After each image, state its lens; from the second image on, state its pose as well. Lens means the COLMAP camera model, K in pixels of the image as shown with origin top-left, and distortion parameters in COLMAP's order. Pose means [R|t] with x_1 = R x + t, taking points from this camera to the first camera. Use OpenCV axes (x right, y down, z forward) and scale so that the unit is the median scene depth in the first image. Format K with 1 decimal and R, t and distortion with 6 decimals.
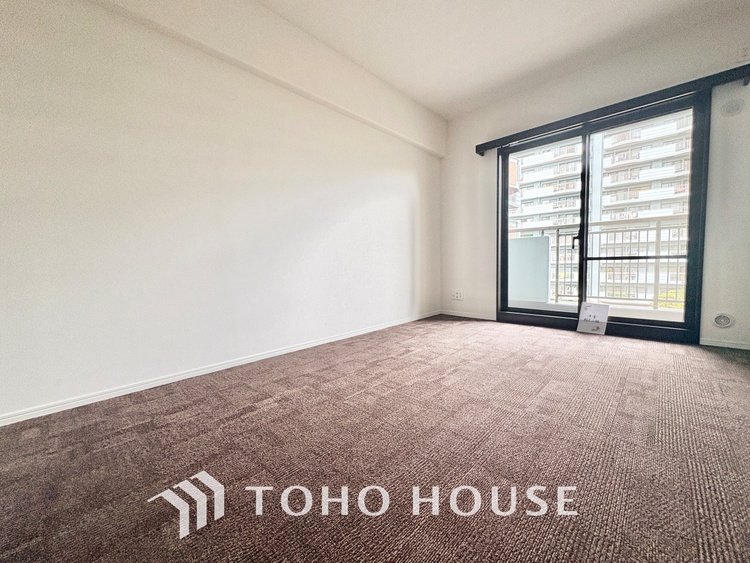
lens RADIAL K [[301.1, 0, 375.0], [0, 301.1, 281.5], [0, 0, 1]] dist [-0.001712, -0.000275]
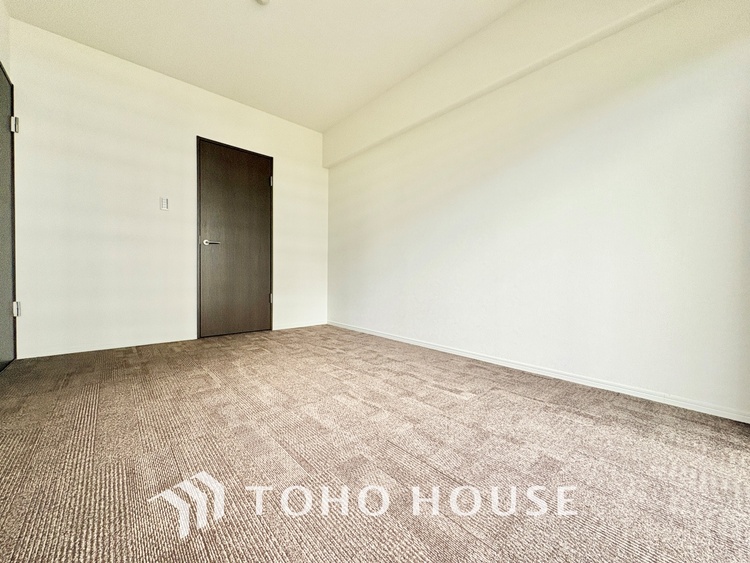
lens RADIAL K [[301.1, 0, 375.0], [0, 301.1, 281.5], [0, 0, 1]] dist [-0.001712, -0.000275]
pose [[-0.087369, 0.037095, -0.995485, 1.026504], [-0.069944, 0.996612, 0.043276, -0.059040], [0.993718, 0.073409, -0.084478, 1.047772]]
